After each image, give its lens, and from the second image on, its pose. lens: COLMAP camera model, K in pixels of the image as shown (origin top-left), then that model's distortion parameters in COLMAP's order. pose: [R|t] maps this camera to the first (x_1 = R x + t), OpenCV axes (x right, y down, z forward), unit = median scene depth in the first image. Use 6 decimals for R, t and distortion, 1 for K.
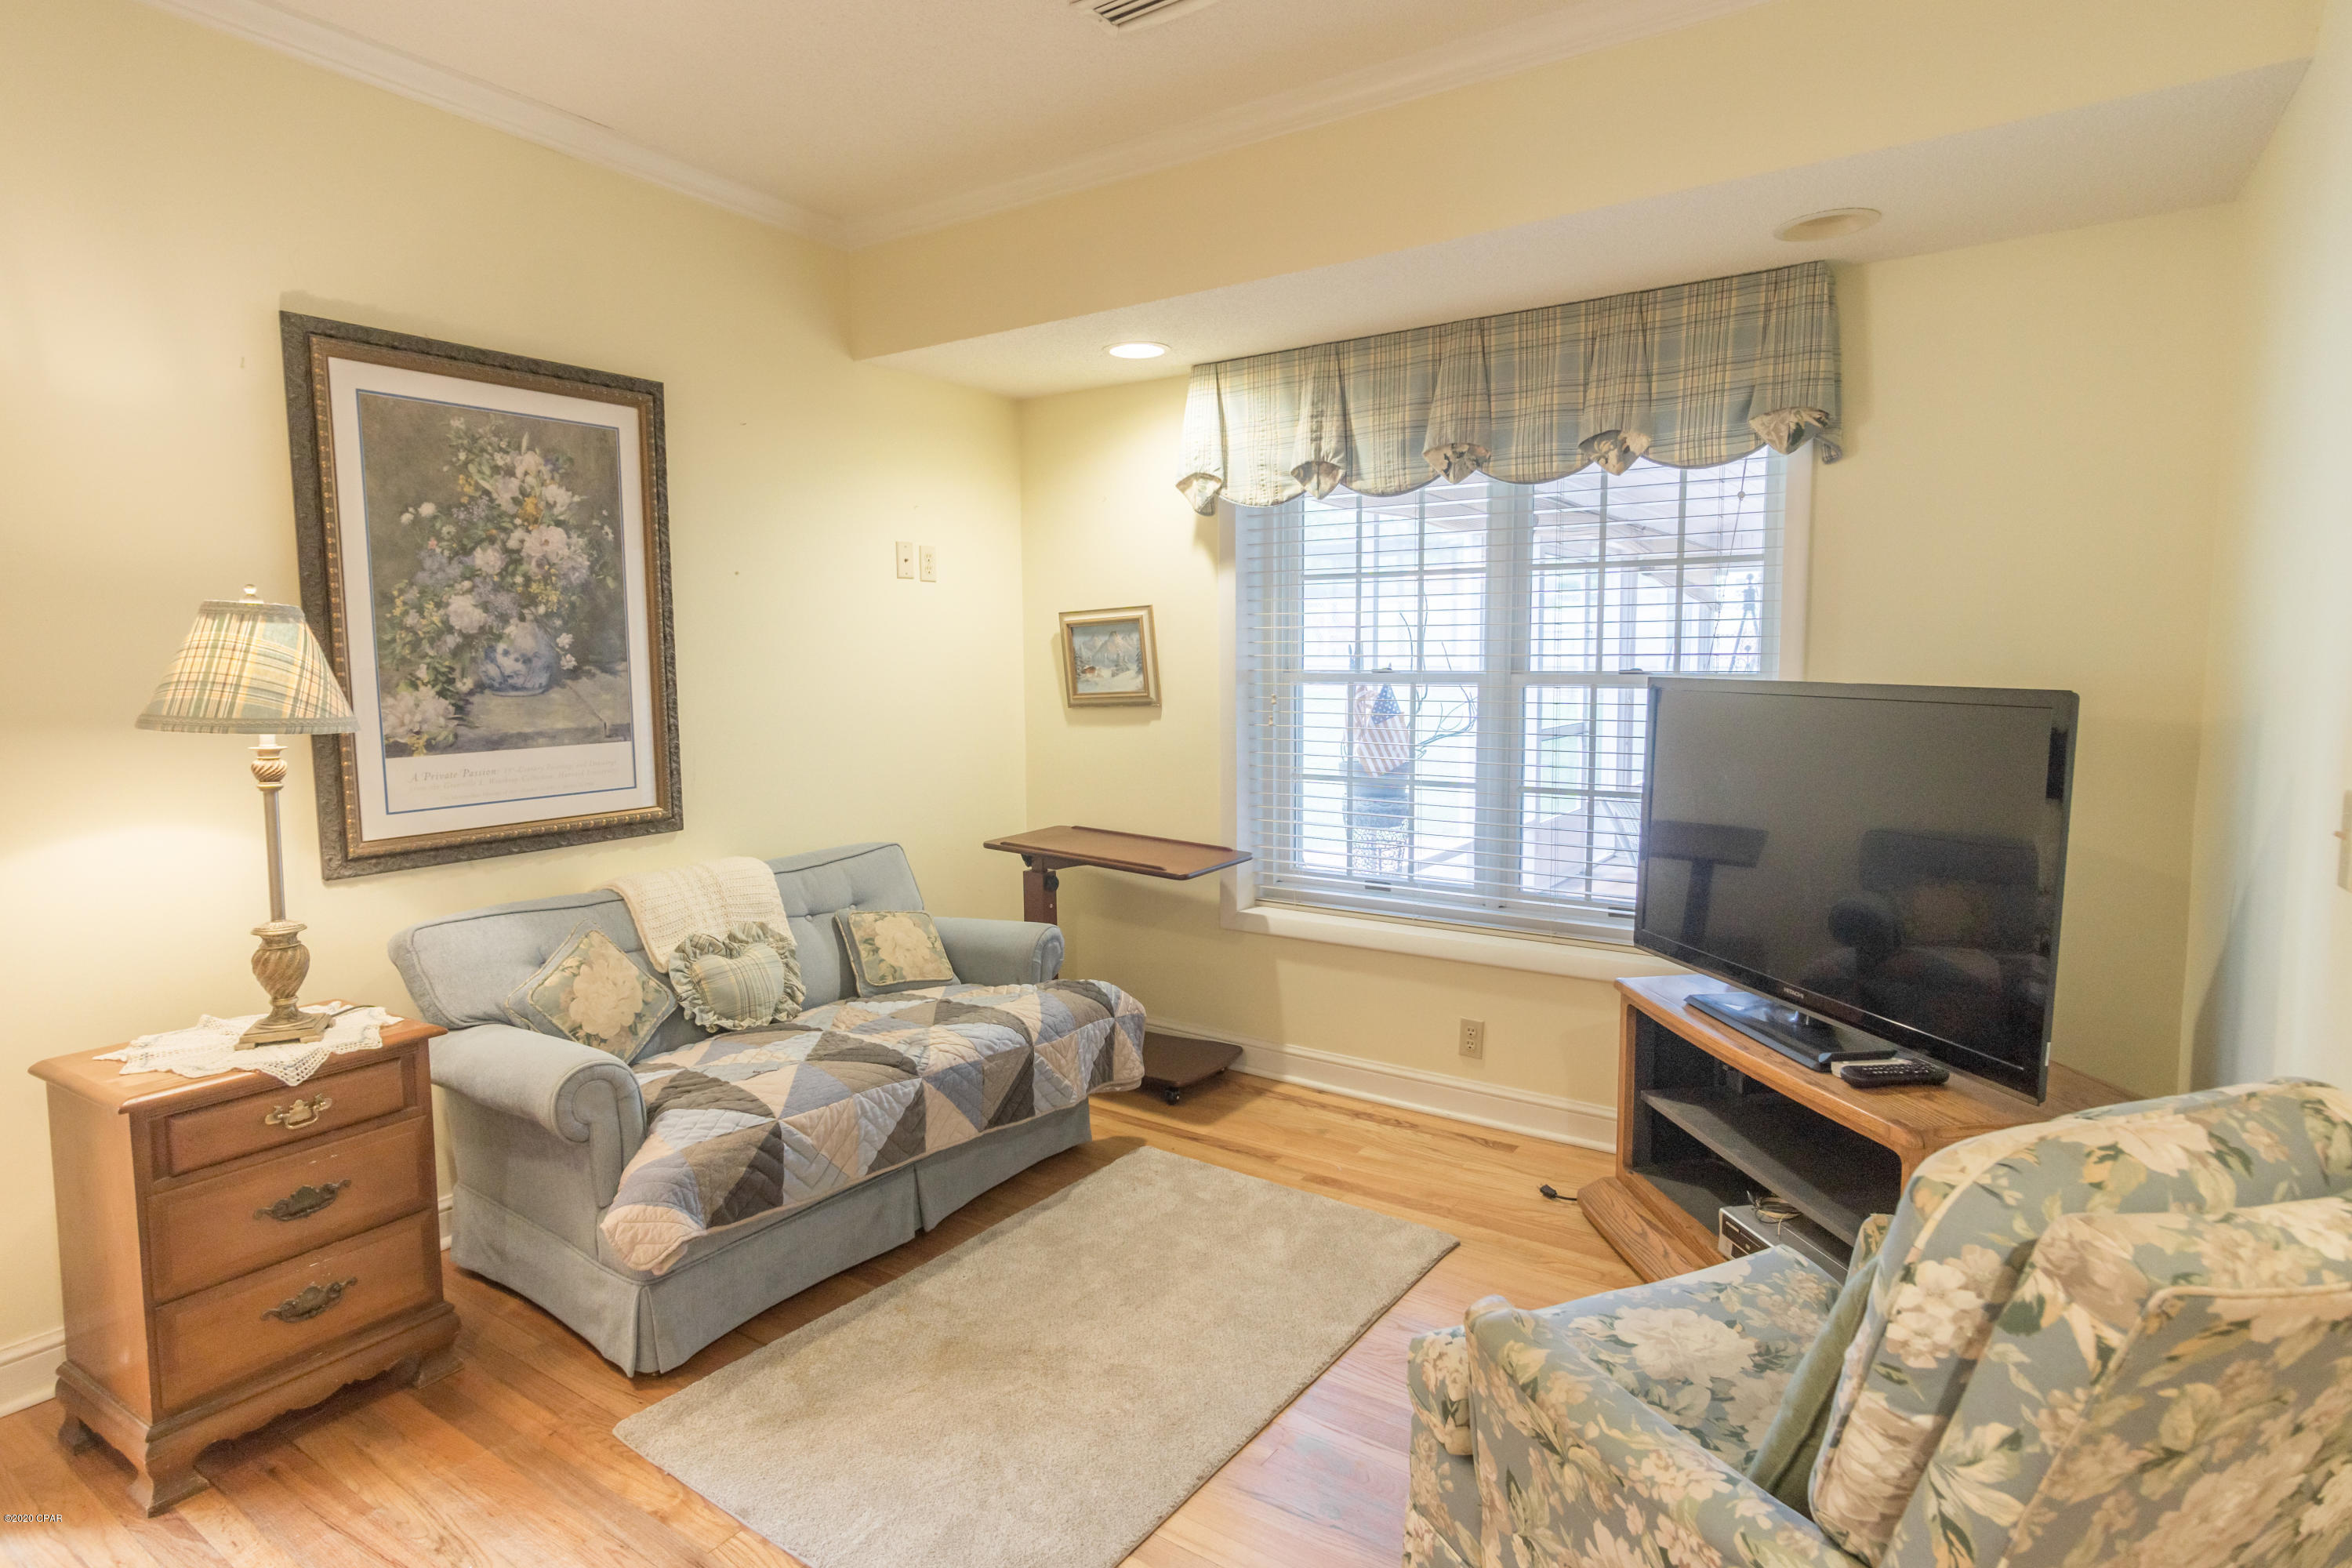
lens RADIAL K [[1231.7, 0, 1176.7], [0, 1231.7, 767.8], [0, 0, 1]] dist [0.001660, 0.000472]
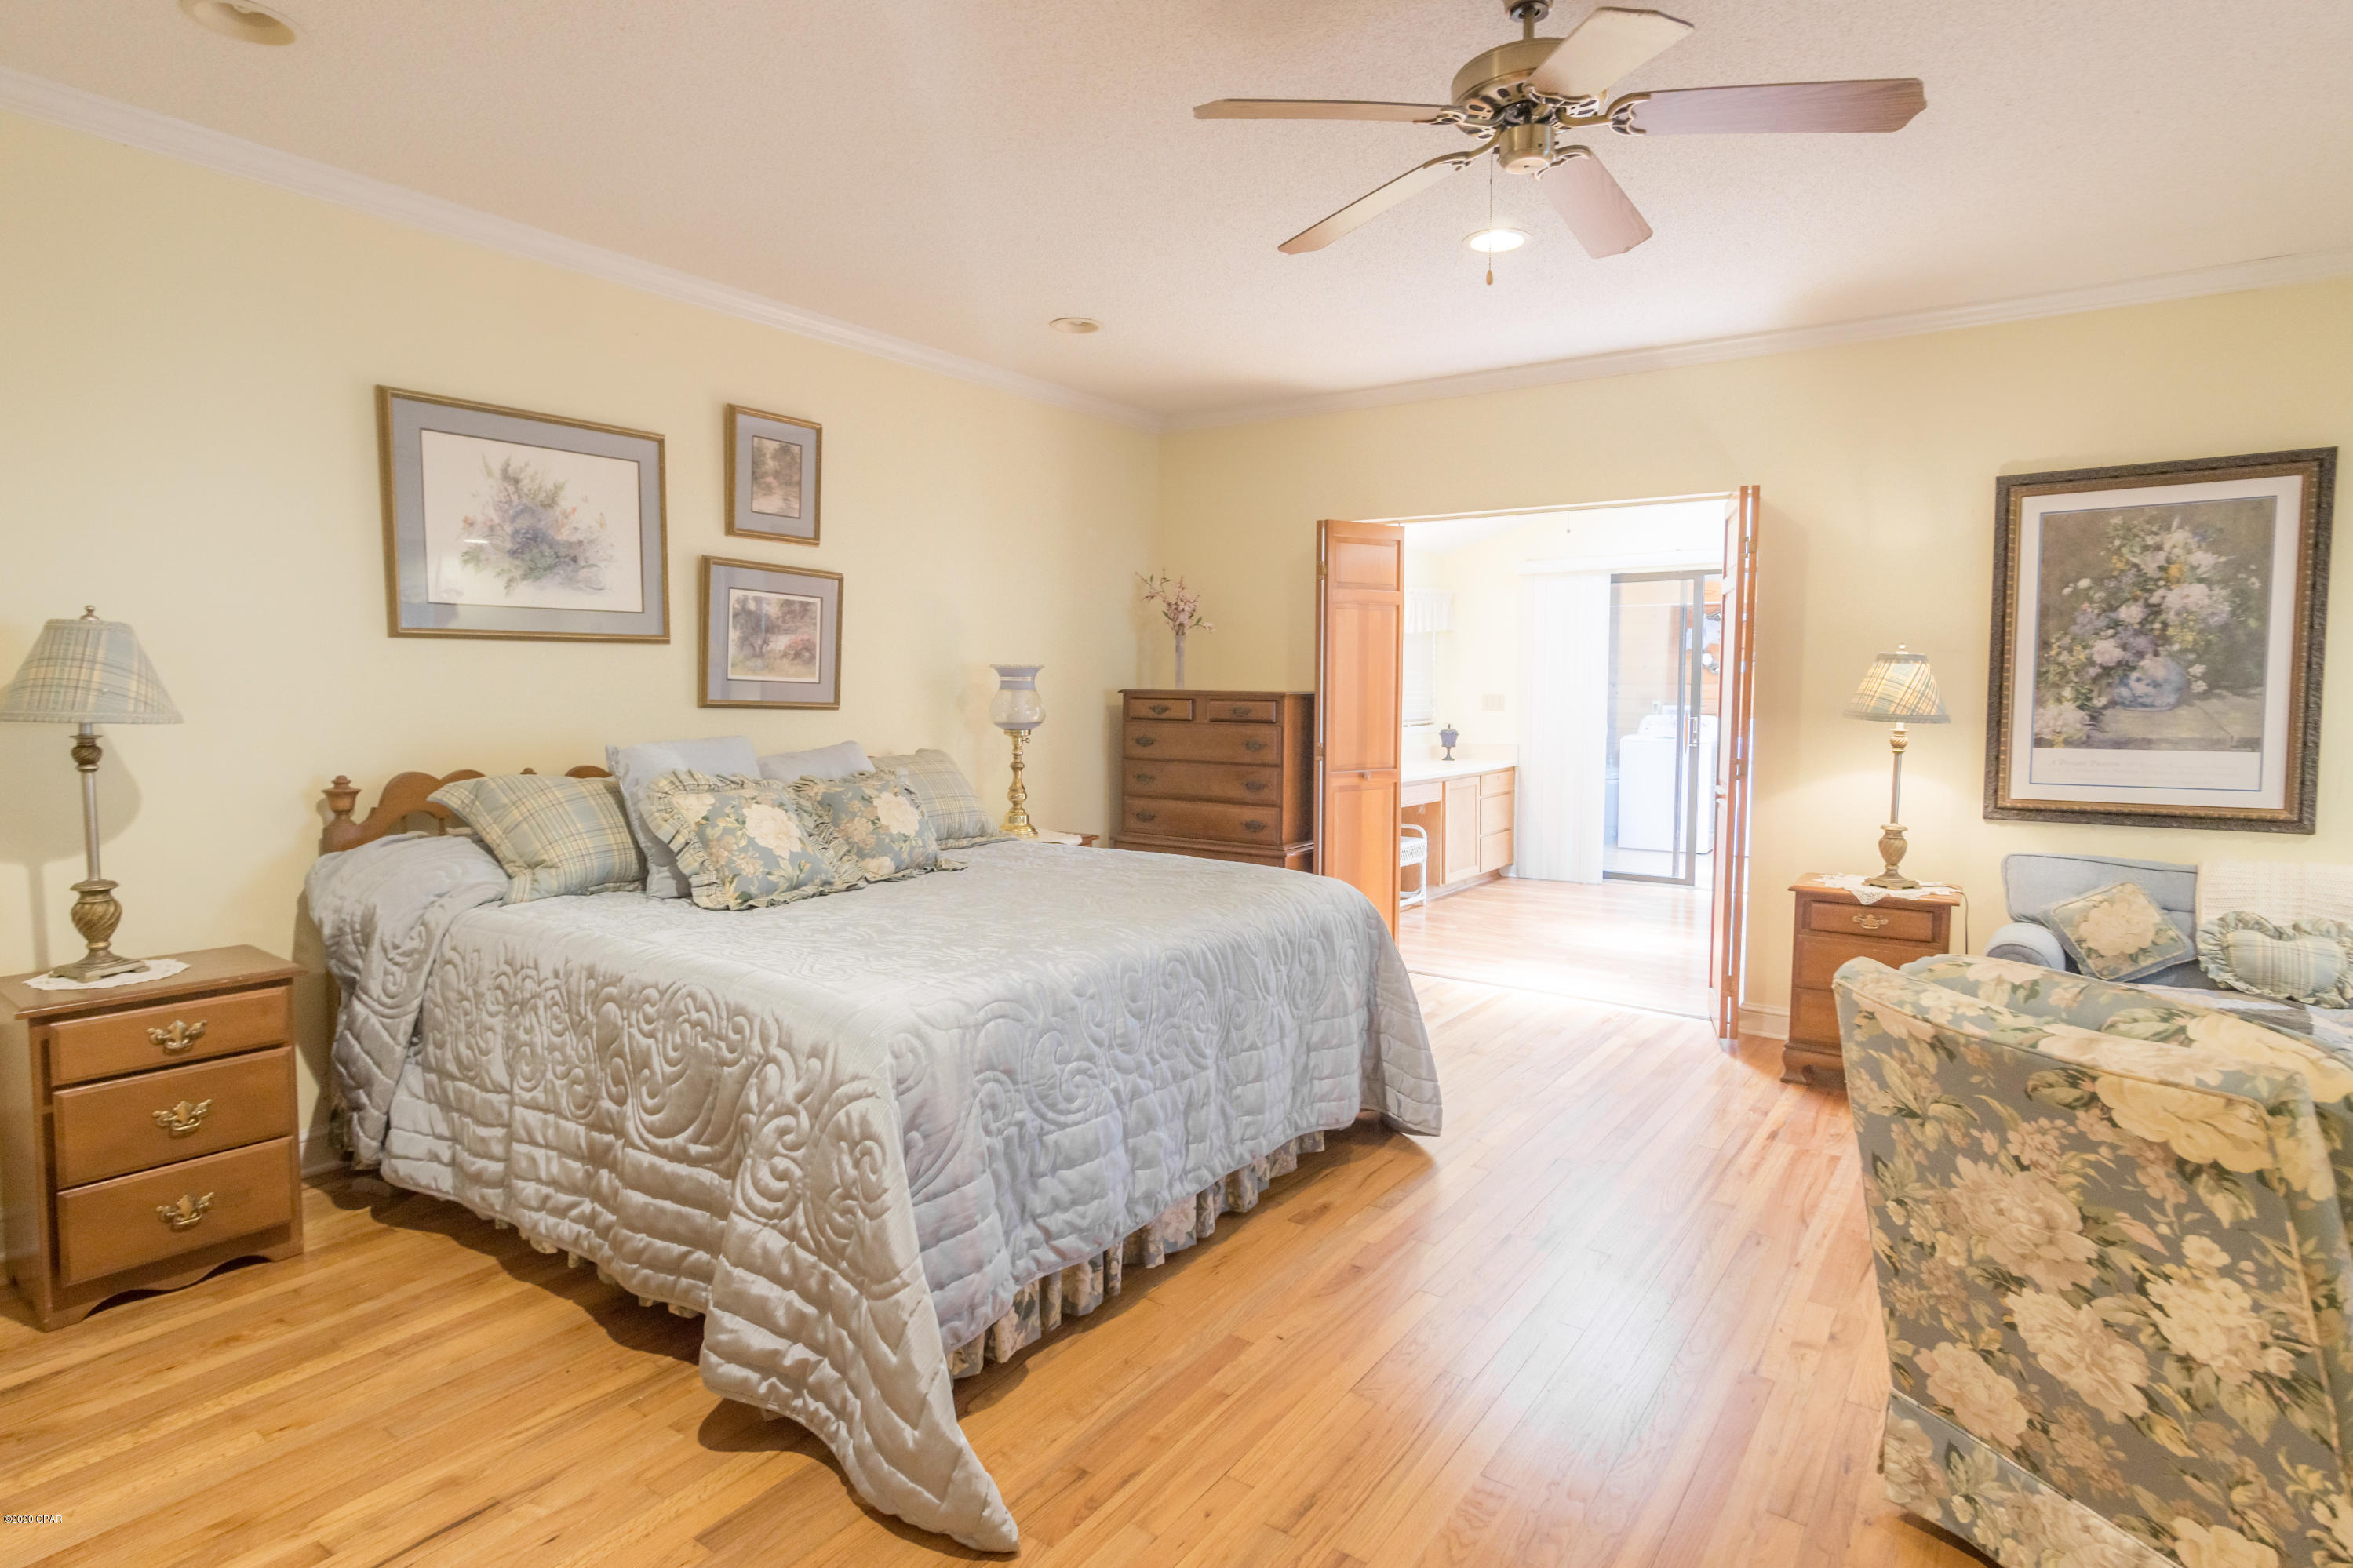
lens RADIAL K [[1232.1, 0, 1180.2], [0, 1232.1, 774.9], [0, 0, 1]] dist [0.001660, 0.000472]
pose [[-0.023694, 0.078158, -0.996659, 0.872039], [-0.092257, 0.992514, 0.080027, 0.001277], [0.995453, 0.093845, -0.016306, -0.036699]]
